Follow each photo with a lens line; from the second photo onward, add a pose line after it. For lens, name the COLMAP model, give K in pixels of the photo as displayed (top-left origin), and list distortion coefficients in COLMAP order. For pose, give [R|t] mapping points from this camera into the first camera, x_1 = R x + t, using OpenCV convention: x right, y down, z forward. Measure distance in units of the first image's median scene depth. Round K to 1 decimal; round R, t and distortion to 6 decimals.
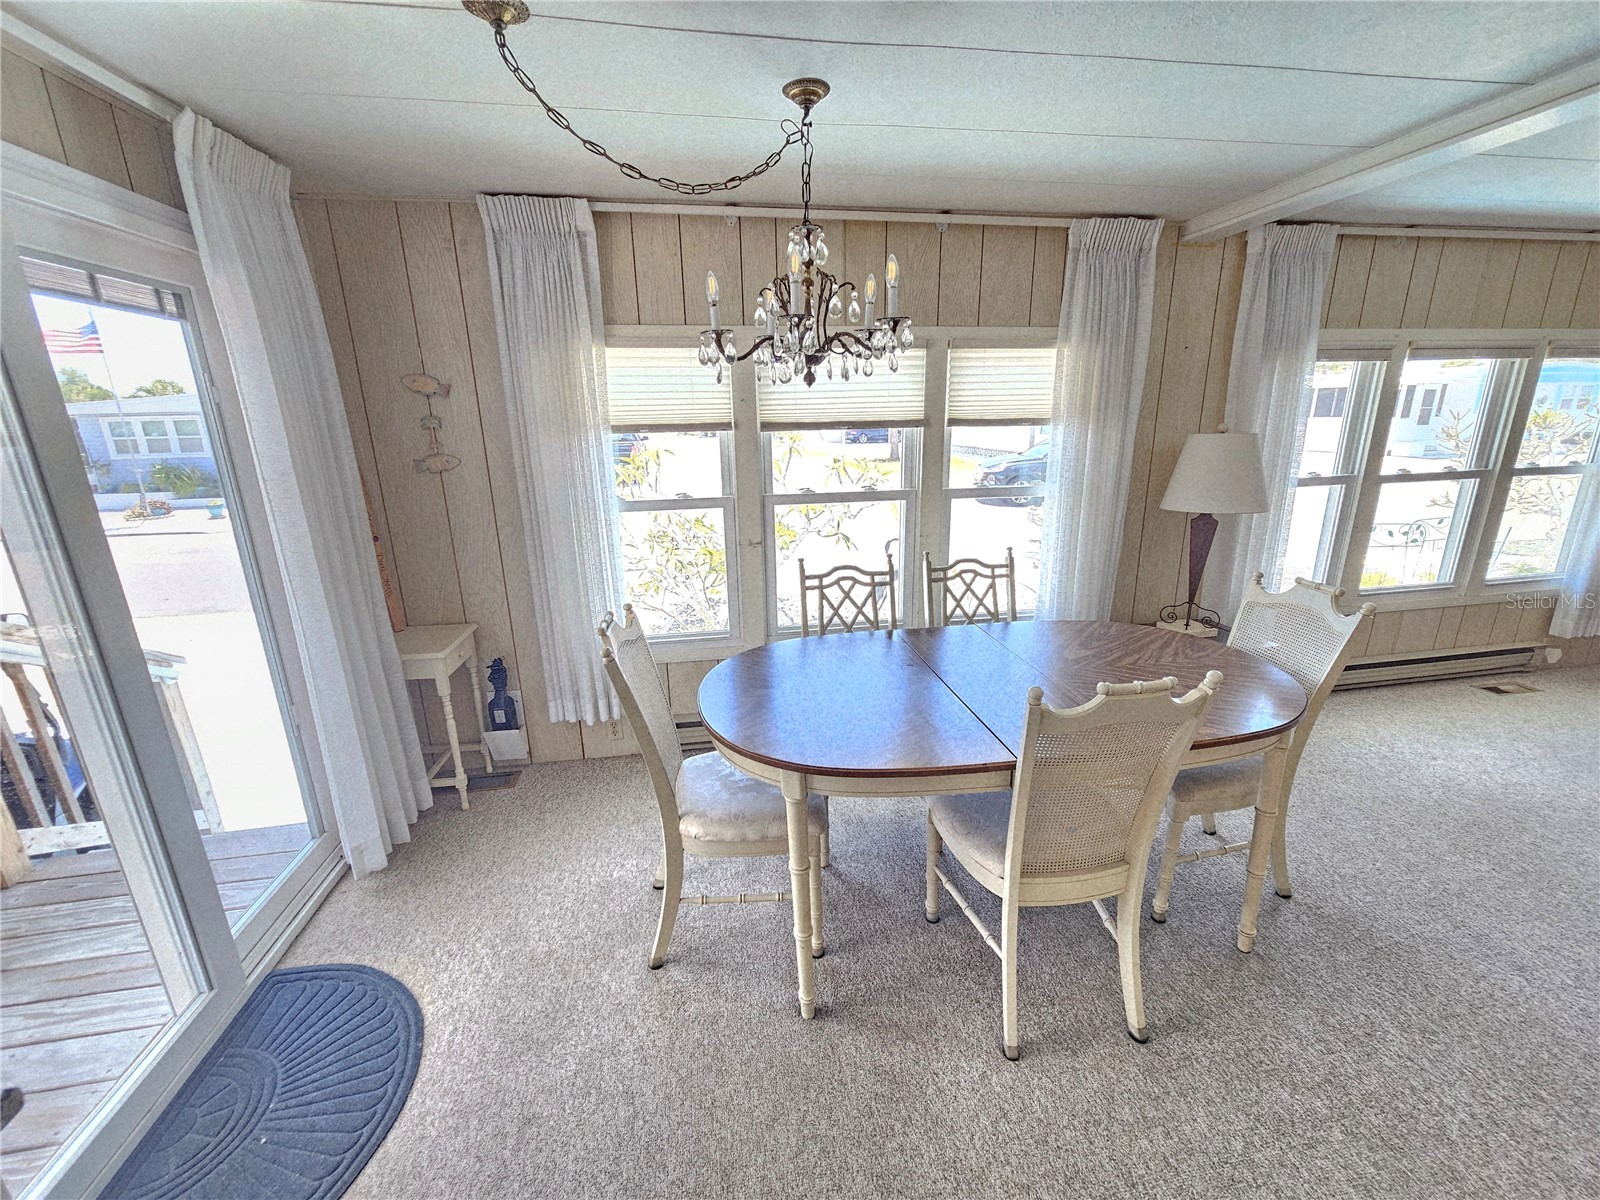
lens RADIAL K [[655.5, 0, 806.9], [0, 655.5, 599.6], [0, 0, 1]] dist [-0.001341, 0.000406]
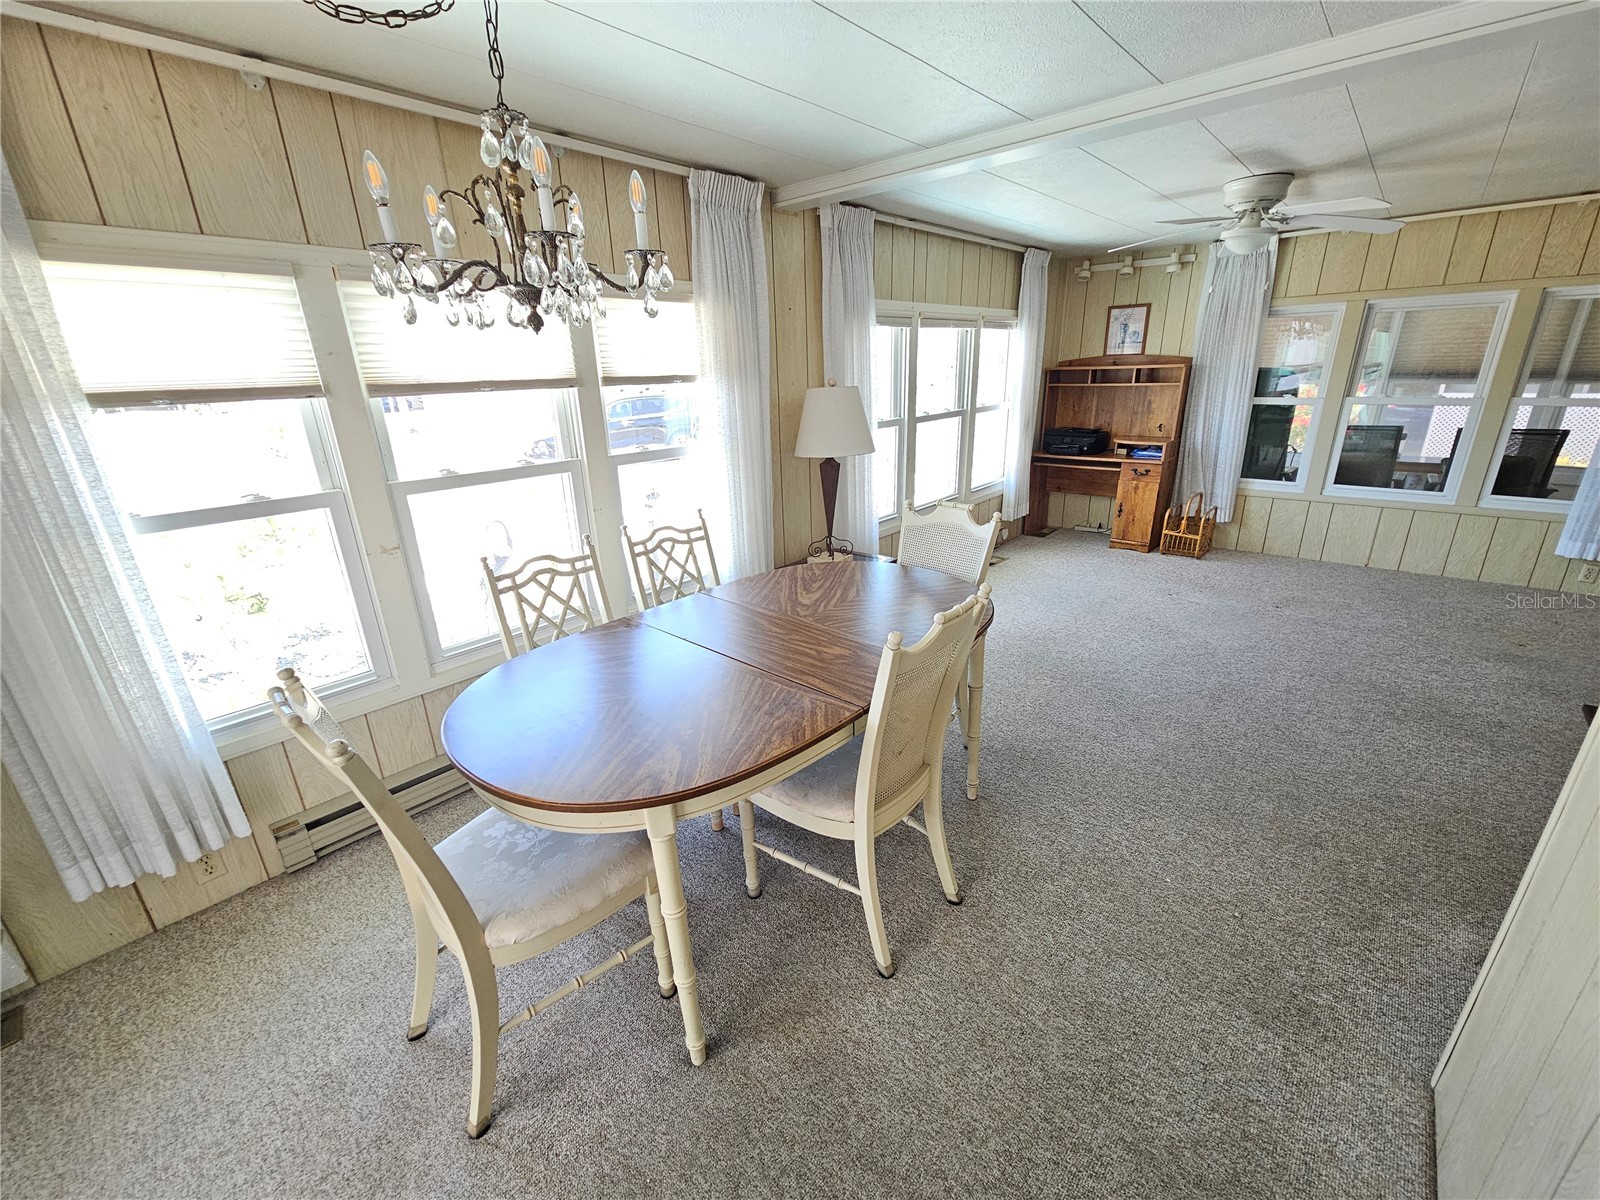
lens RADIAL K [[655.5, 0, 806.9], [0, 655.5, 599.6], [0, 0, 1]] dist [-0.001341, 0.000406]
pose [[0.778207, -0.213907, 0.590455, -0.170593], [0.182608, 0.976654, 0.113144, -0.028464], [-0.600873, 0.019773, 0.799100, 0.121018]]
